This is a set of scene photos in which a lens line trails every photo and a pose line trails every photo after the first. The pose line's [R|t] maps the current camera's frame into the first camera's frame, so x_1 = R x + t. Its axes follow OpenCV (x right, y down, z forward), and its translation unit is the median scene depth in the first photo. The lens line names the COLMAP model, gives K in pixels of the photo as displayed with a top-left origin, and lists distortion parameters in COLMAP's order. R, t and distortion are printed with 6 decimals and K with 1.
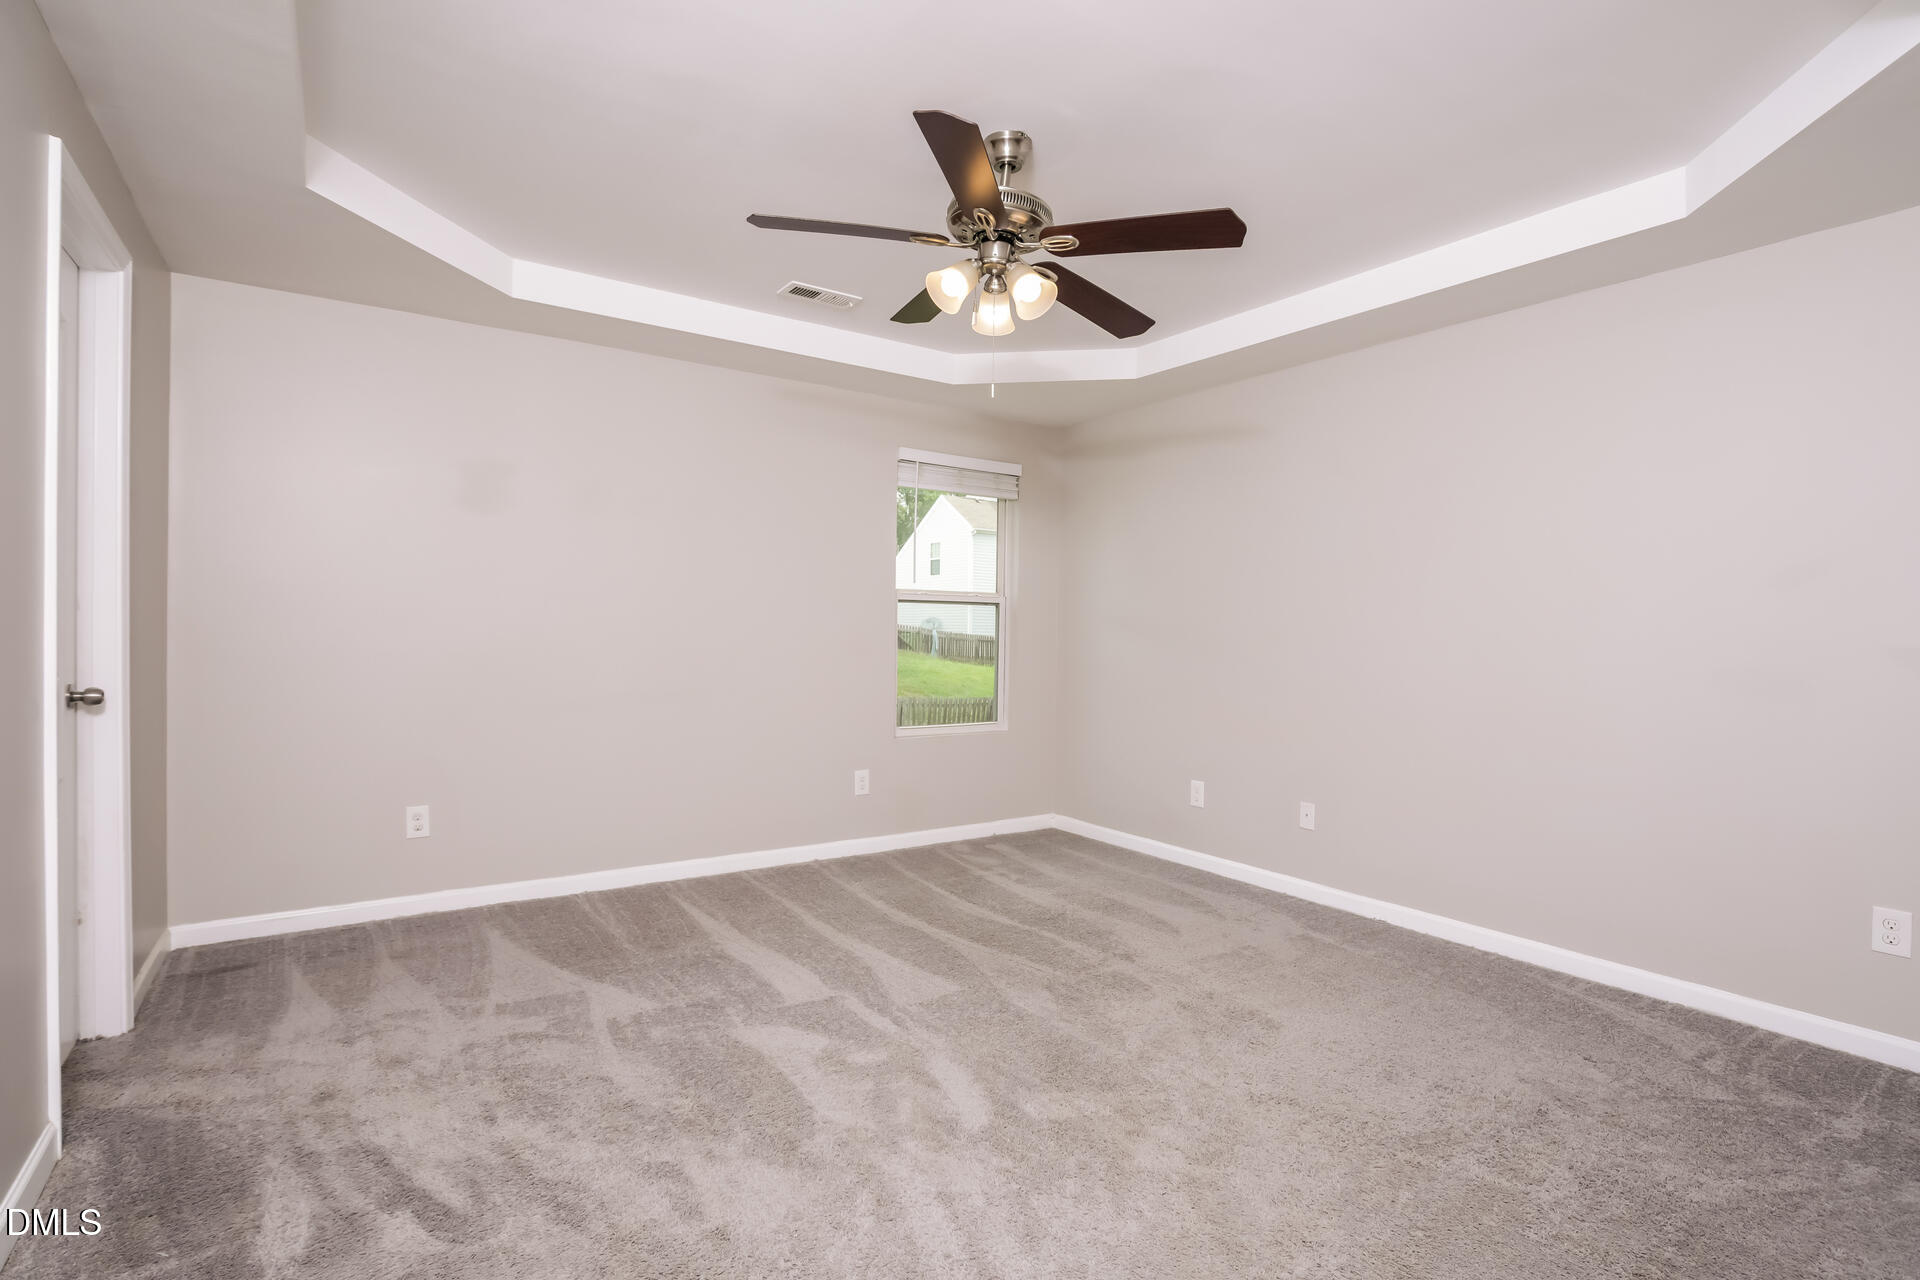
lens RADIAL K [[906.9, 0, 959.0], [0, 906.9, 658.4], [0, 0, 1]] dist [-0.001077, -0.000073]
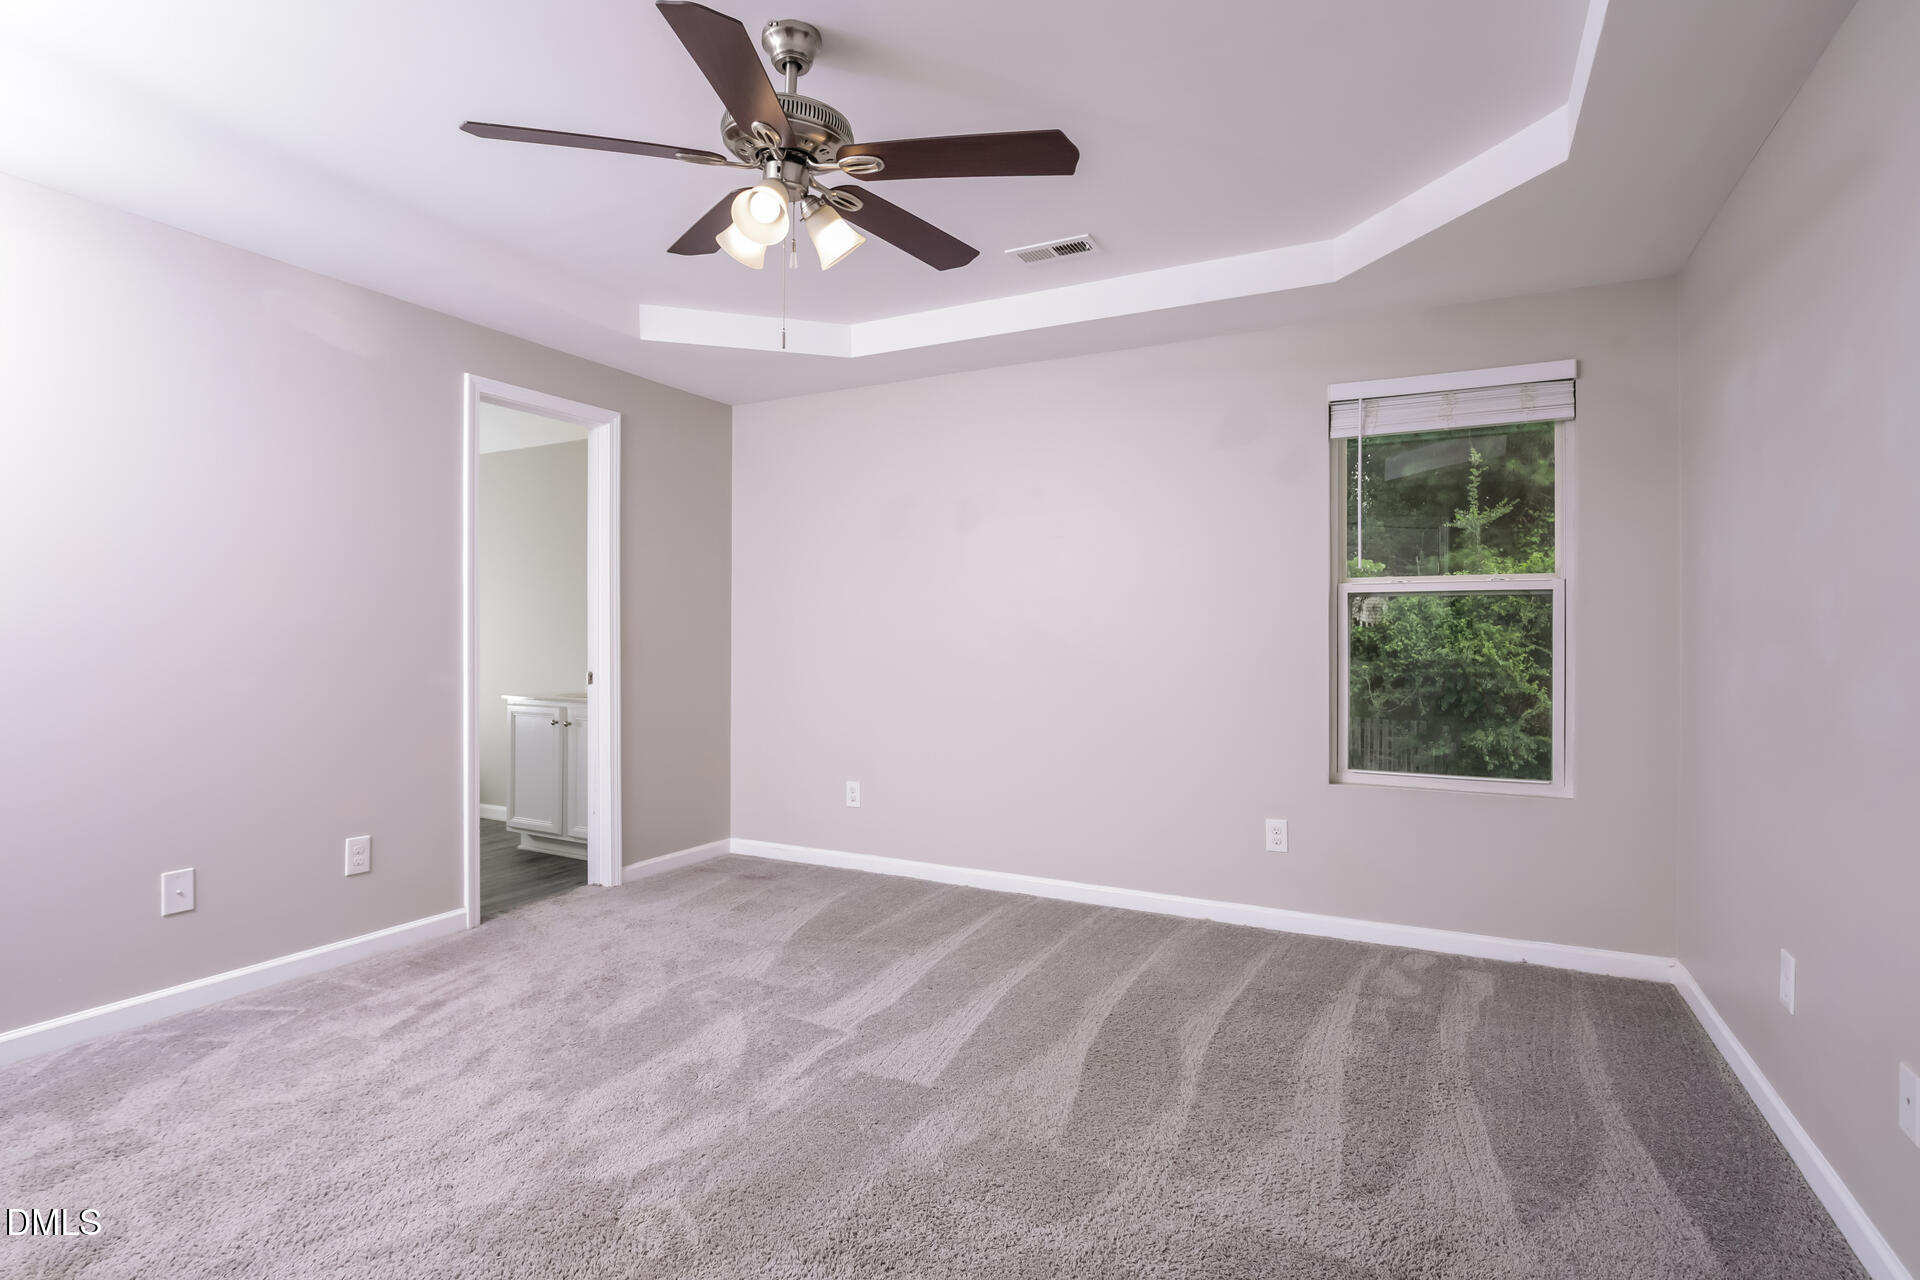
lens RADIAL K [[925.1, 0, 956.1], [0, 925.1, 639.4], [0, 0, 1]] dist [-0.010762, -0.000753]
pose [[0.468583, -0.012946, -0.883325, 0.640157], [-0.015717, 0.999612, -0.022988, -0.009219], [0.883280, 0.024655, 0.468197, 0.545120]]
